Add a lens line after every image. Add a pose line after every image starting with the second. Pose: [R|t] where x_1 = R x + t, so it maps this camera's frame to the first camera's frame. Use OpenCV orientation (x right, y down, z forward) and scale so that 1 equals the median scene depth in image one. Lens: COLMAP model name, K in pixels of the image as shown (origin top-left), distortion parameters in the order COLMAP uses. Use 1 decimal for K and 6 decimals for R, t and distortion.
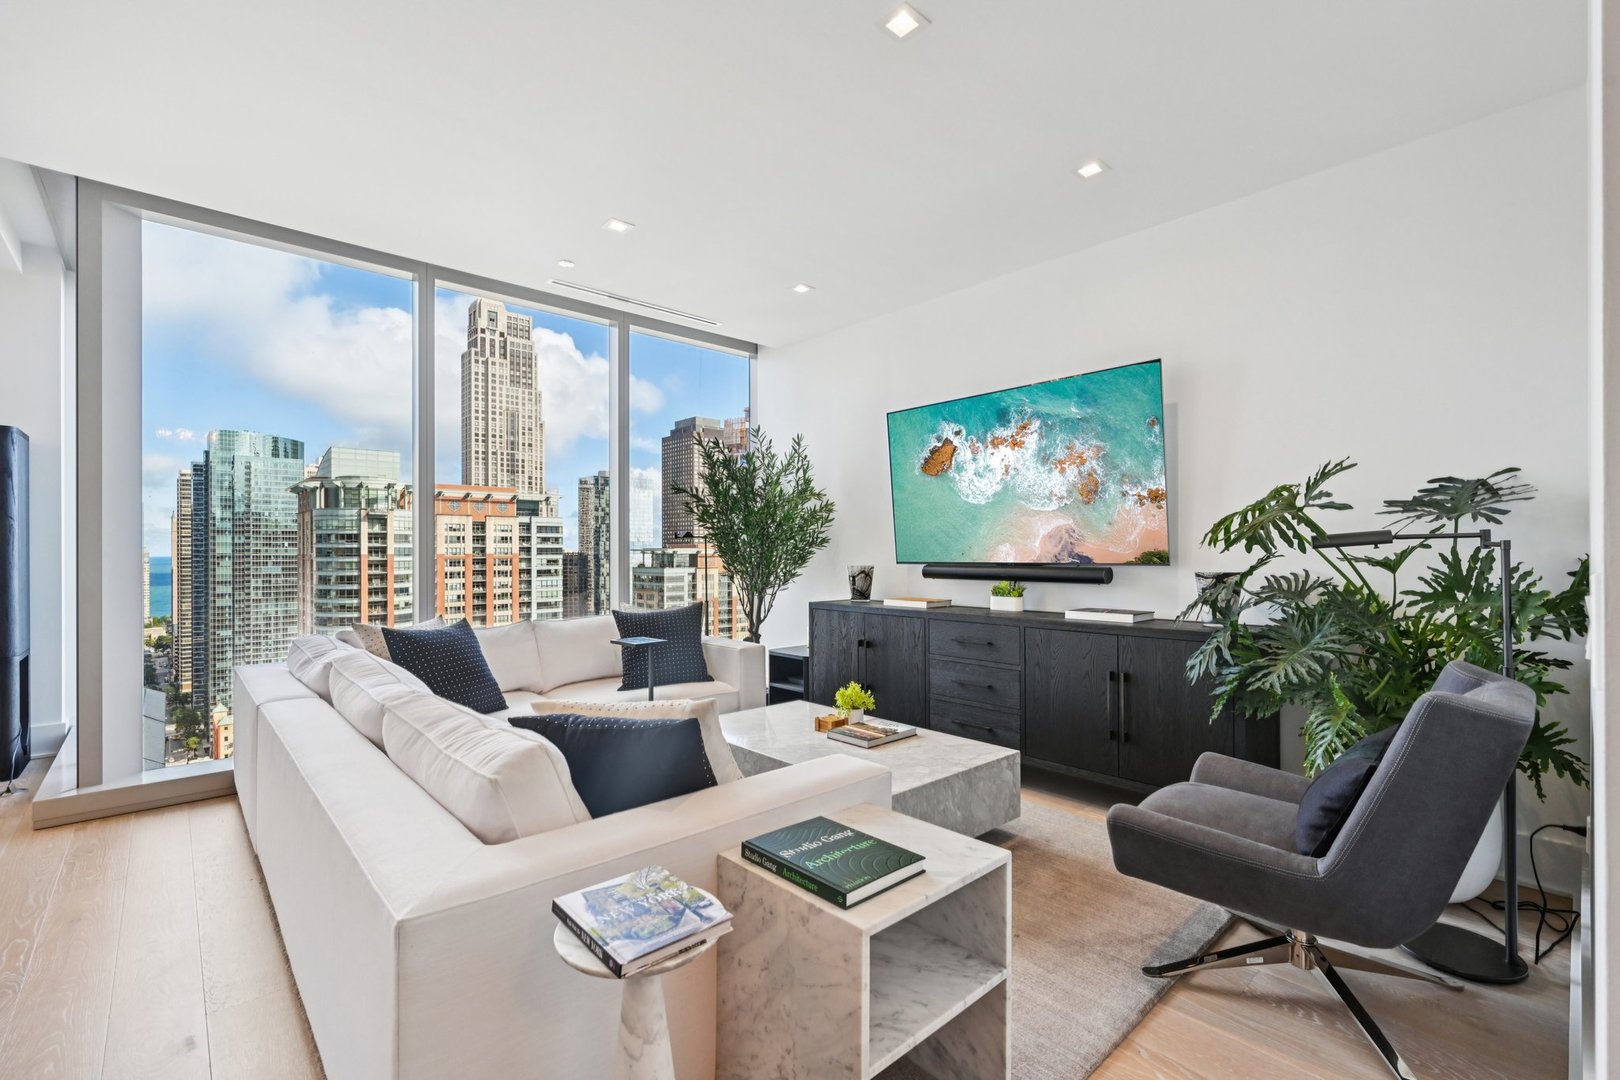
lens RADIAL K [[720.5, 0, 801.0], [0, 720.5, 550.6], [0, 0, 1]] dist [-0.008314, 0.001869]
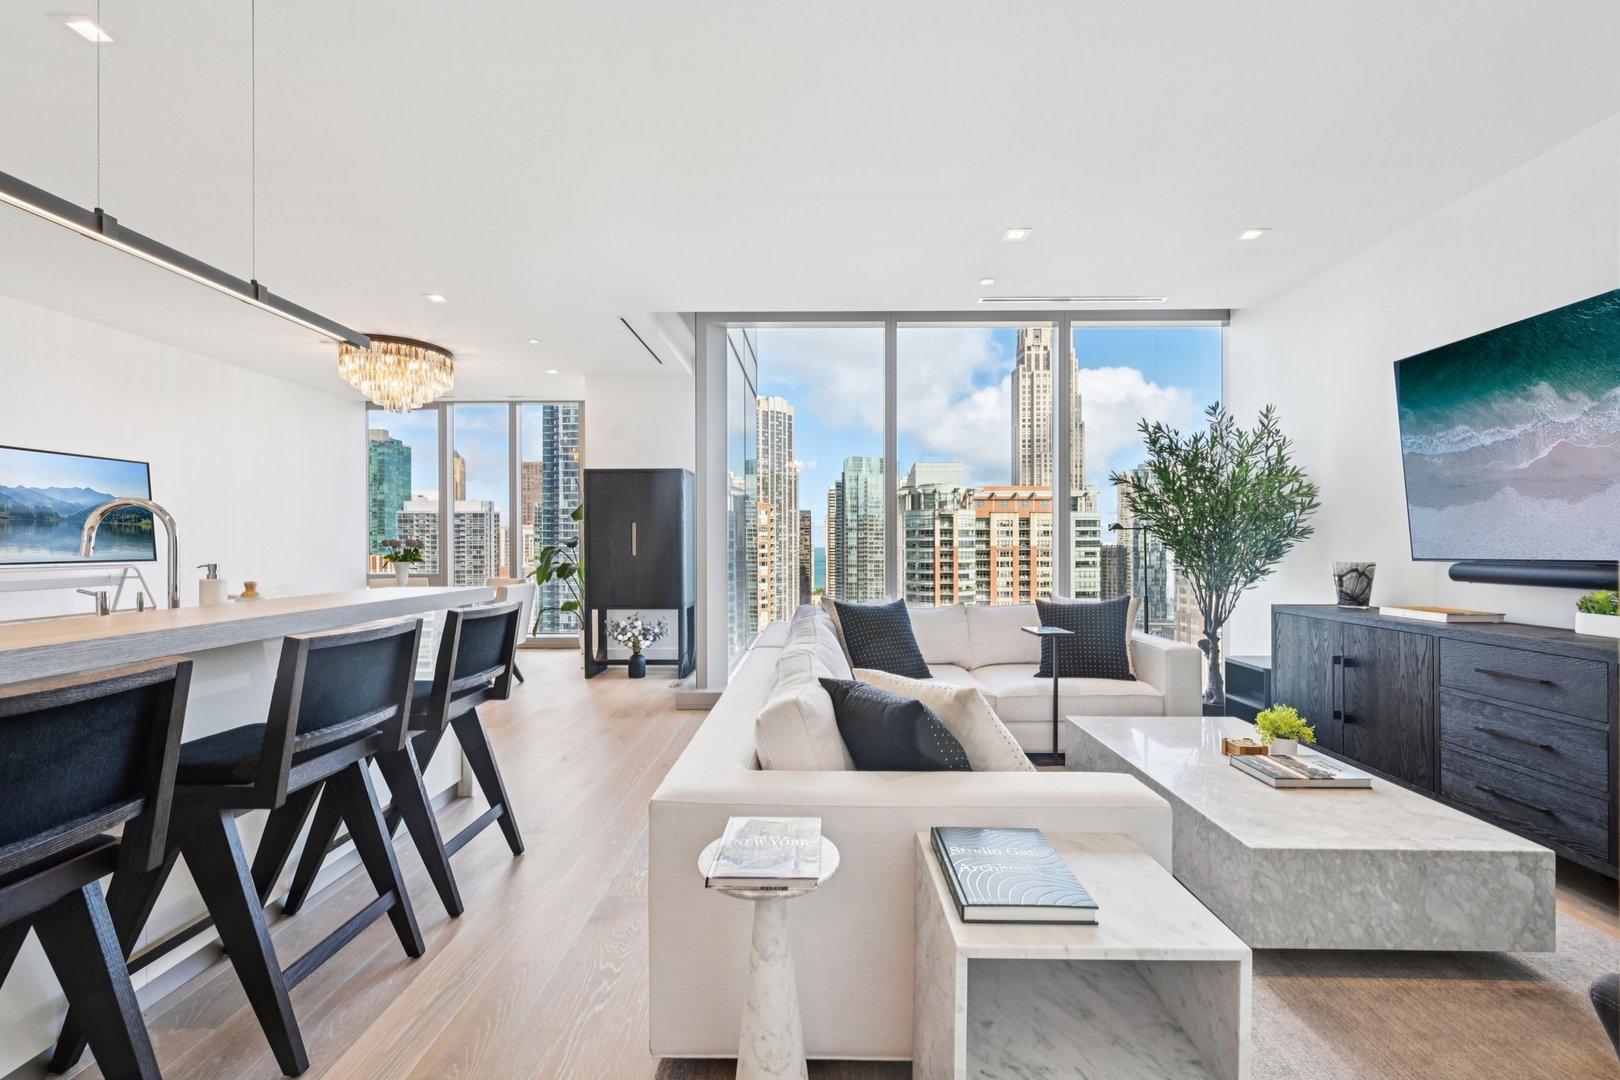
lens RADIAL K [[673.2, 0, 814.3], [0, 673.2, 531.8], [0, 0, 1]] dist [-0.008442, -0.000819]
pose [[0.725816, -0.010177, -0.687813, 0.172799], [-0.001878, 0.999858, -0.016776, 0.001189], [0.687886, 0.013467, 0.725694, 0.072528]]
